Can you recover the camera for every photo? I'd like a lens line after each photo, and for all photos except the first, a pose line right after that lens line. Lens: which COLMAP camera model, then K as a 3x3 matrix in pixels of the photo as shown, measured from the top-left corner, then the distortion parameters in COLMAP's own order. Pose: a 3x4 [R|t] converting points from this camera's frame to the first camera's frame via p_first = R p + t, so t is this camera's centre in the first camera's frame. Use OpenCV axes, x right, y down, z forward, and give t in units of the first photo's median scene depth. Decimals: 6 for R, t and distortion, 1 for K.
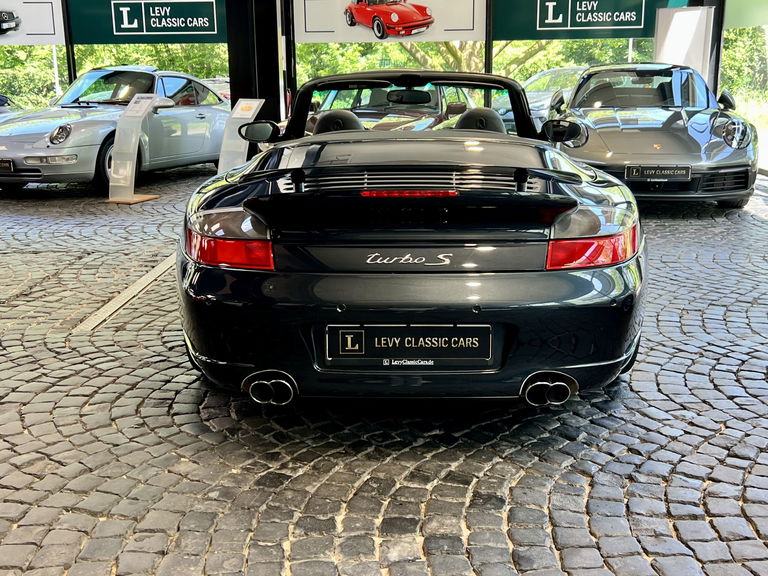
lens RADIAL K [[904.2, 0, 380.8], [0, 904.2, 280.7], [0, 0, 1]] dist [0.007493, 0.000000]
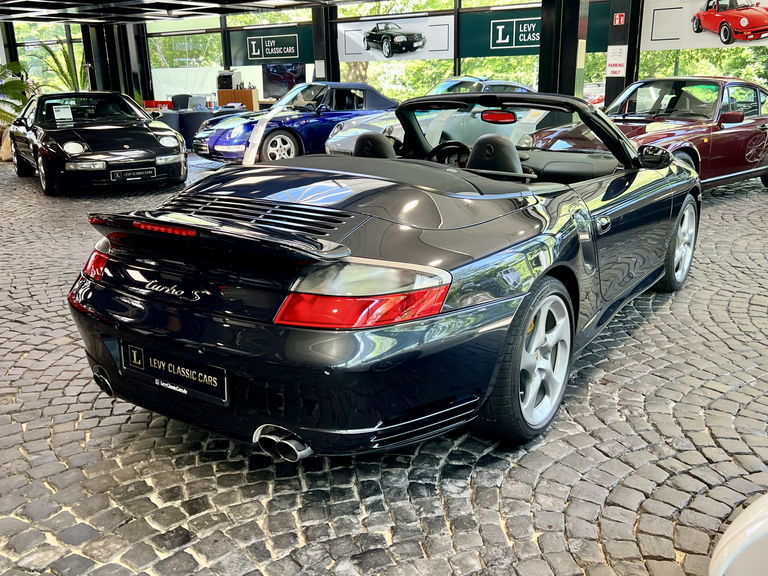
lens RADIAL K [[712.7, 0, 382.6], [0, 712.7, 295.3], [0, 0, 1]] dist [0.019855, 0.000000]
pose [[0.833569, 0.152849, -0.530849, 0.151099], [-0.112770, 0.987806, 0.107344, -0.030163], [0.540783, -0.029614, 0.840641, 0.098884]]
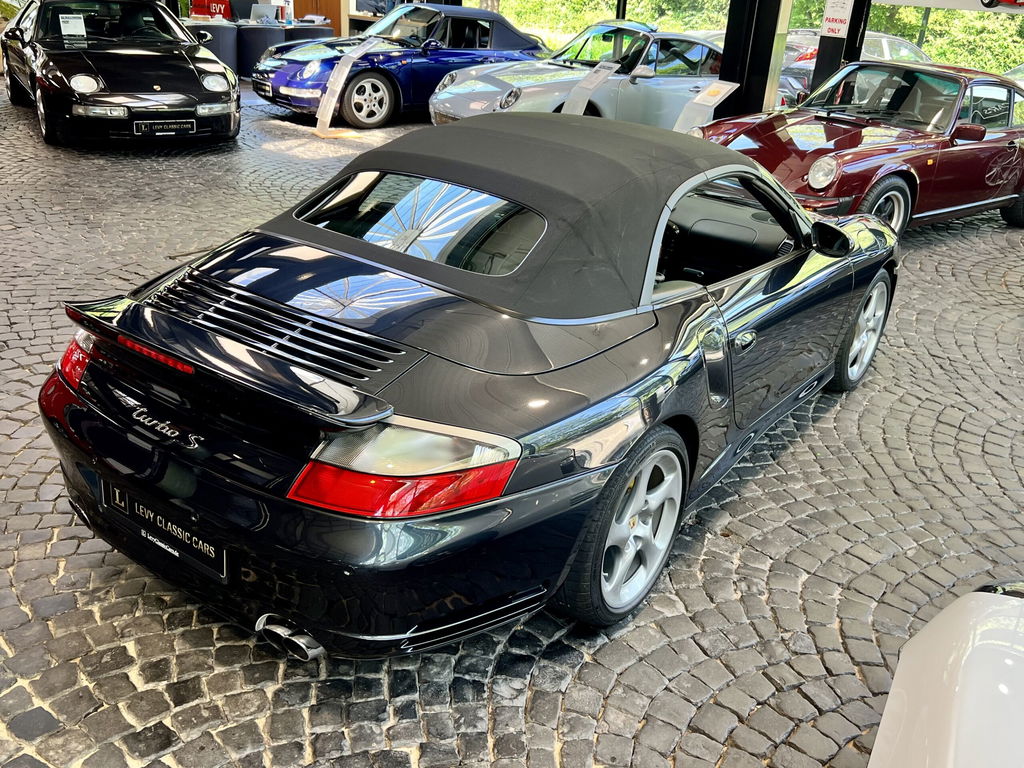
lens RADIAL K [[940.9, 0, 513.2], [0, 940.9, 387.5], [0, 0, 1]] dist [0.016364, 0.000000]
pose [[0.820870, 0.286922, -0.493811, 0.156550], [-0.196829, 0.953797, 0.227000, -0.070326], [0.536127, -0.089141, 0.839418, 0.103711]]
